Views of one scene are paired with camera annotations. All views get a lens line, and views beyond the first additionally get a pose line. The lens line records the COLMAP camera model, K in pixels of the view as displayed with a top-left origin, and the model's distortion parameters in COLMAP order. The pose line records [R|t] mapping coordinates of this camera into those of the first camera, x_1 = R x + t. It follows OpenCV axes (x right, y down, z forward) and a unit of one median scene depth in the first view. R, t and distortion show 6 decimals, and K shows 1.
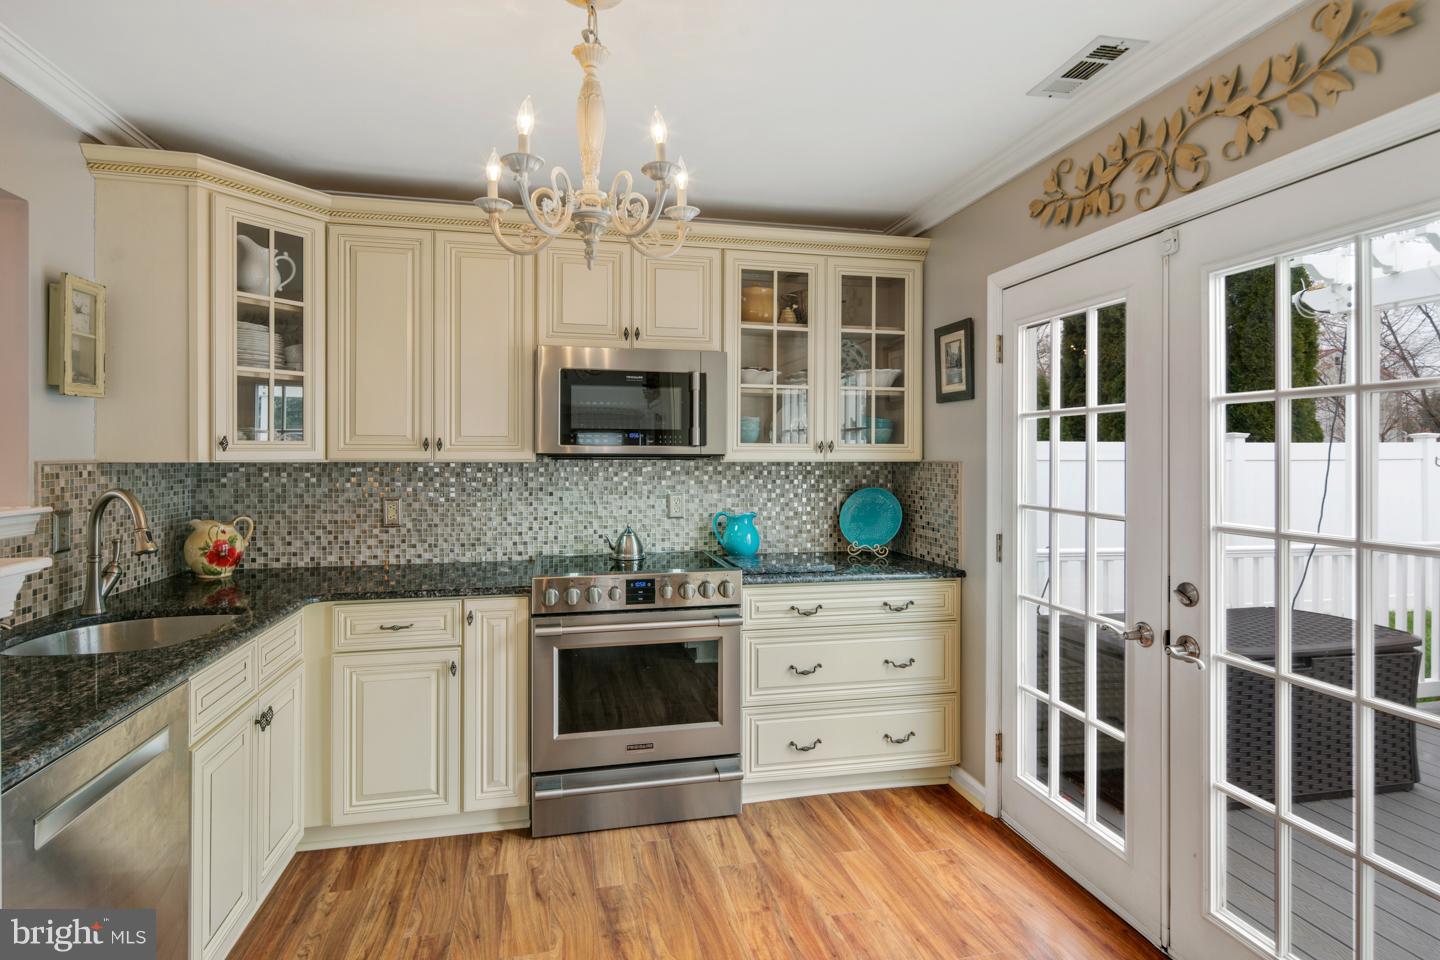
lens RADIAL K [[714.9, 0, 721.9], [0, 714.9, 452.4], [0, 0, 1]] dist [0.003258, -0.000090]
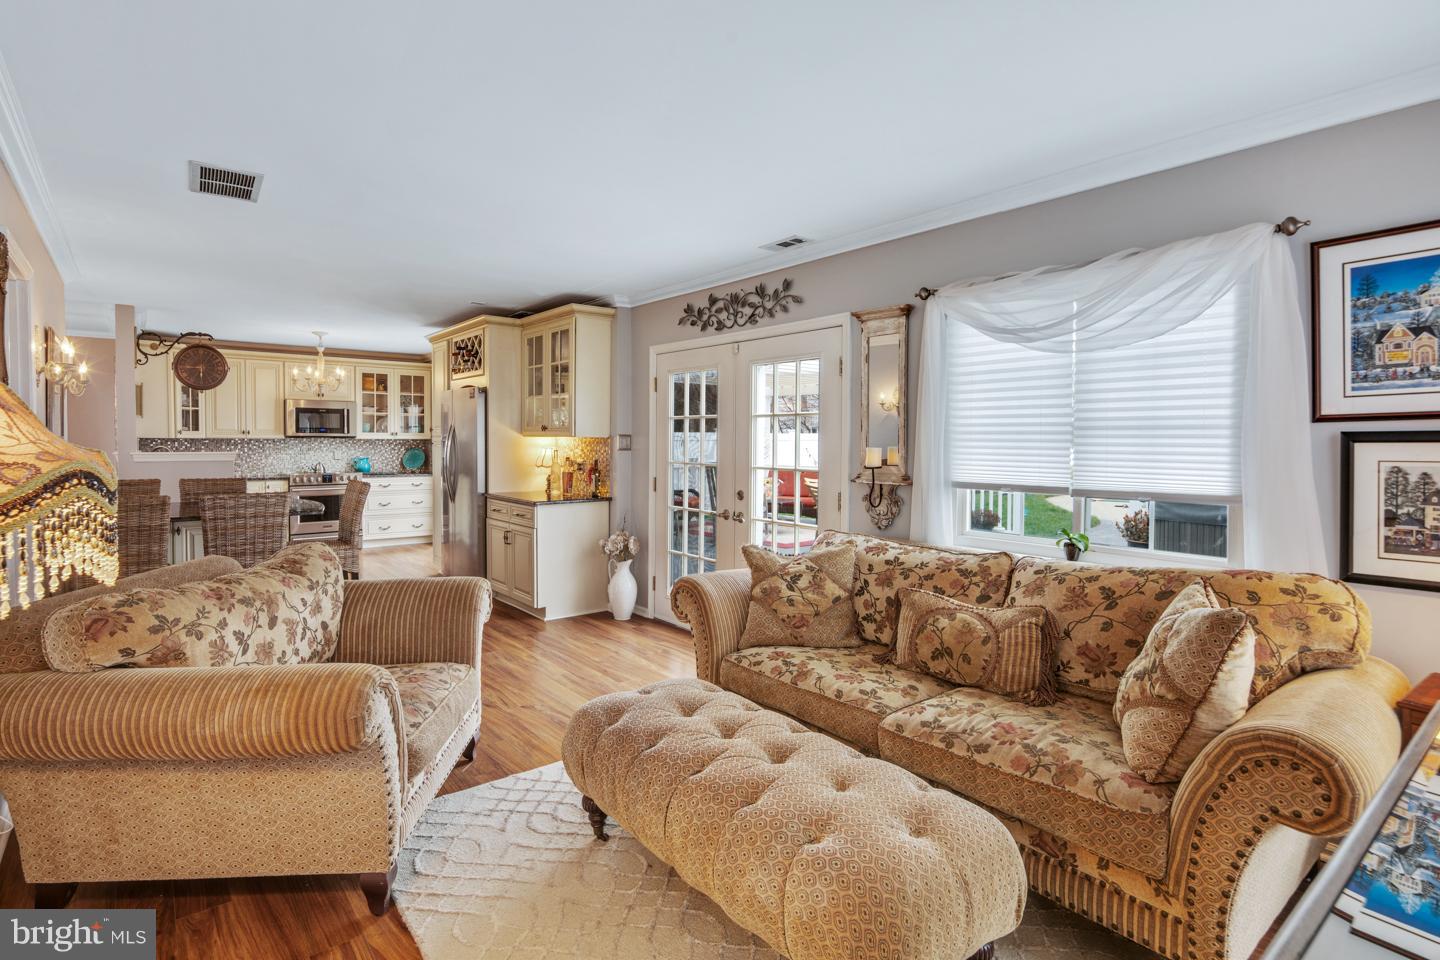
lens RADIAL K [[681.5, 0, 679.3], [0, 681.5, 456.8], [0, 0, 1]] dist [0.001813, 0.000180]
pose [[0.909419, -0.008051, 0.415804, 0.048921], [-0.003916, 0.999602, 0.027920, 0.003119], [-0.415864, -0.027019, 0.909026, -2.285587]]
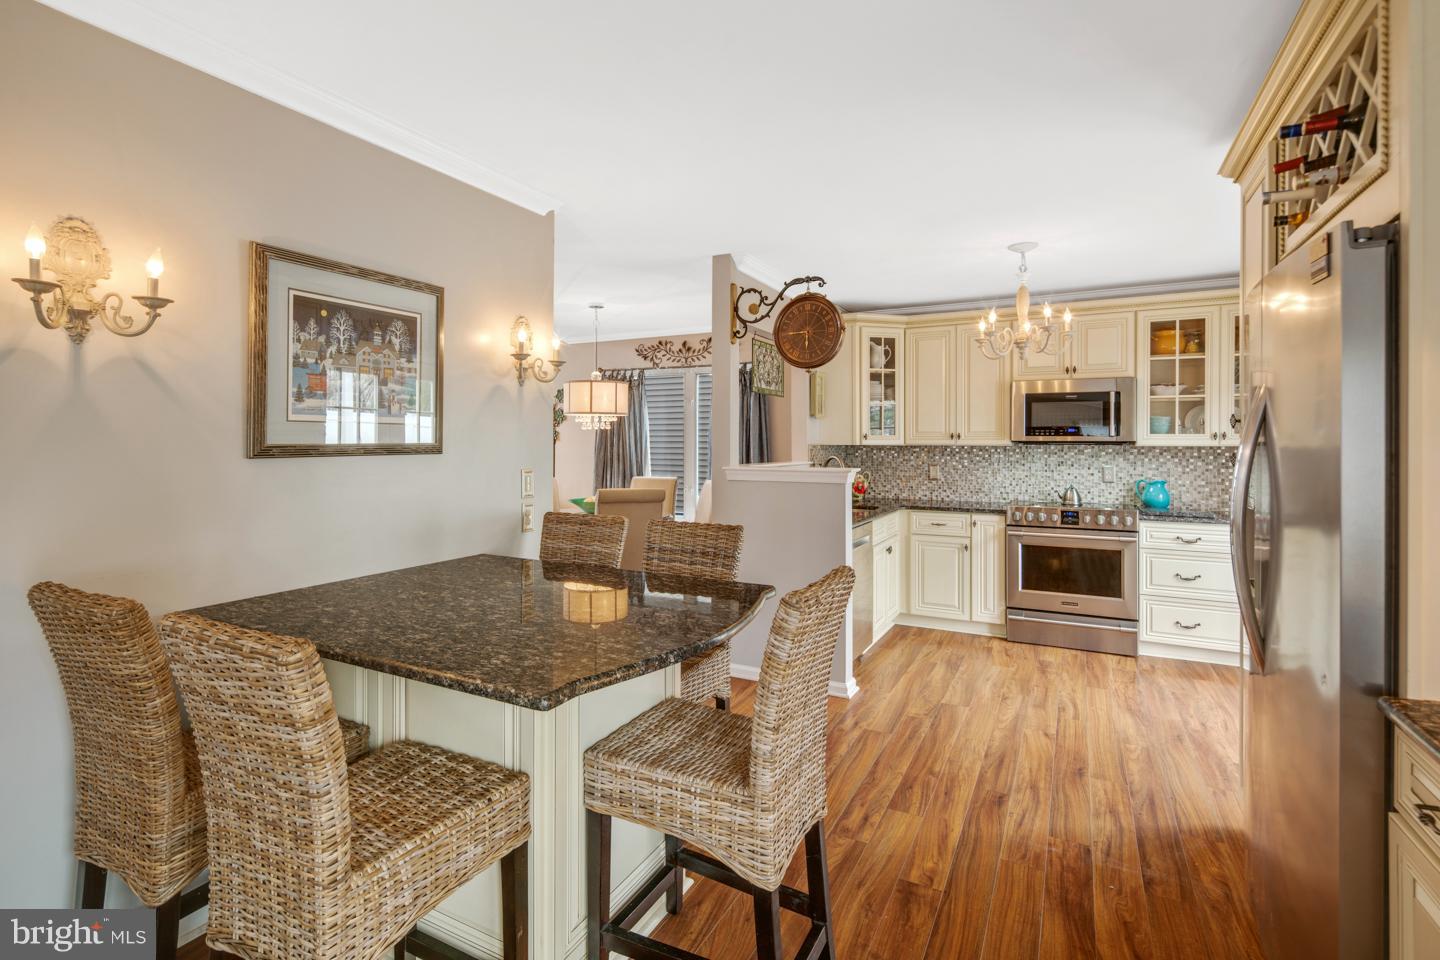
lens RADIAL K [[707.5, 0, 716.3], [0, 707.5, 442.2], [0, 0, 1]] dist [0.005208, 0.000496]
pose [[0.764996, -0.000626, -0.644035, 0.329567], [0.001853, 0.999998, 0.001228, 0.001355], [0.644033, -0.002133, 0.764995, -0.870565]]
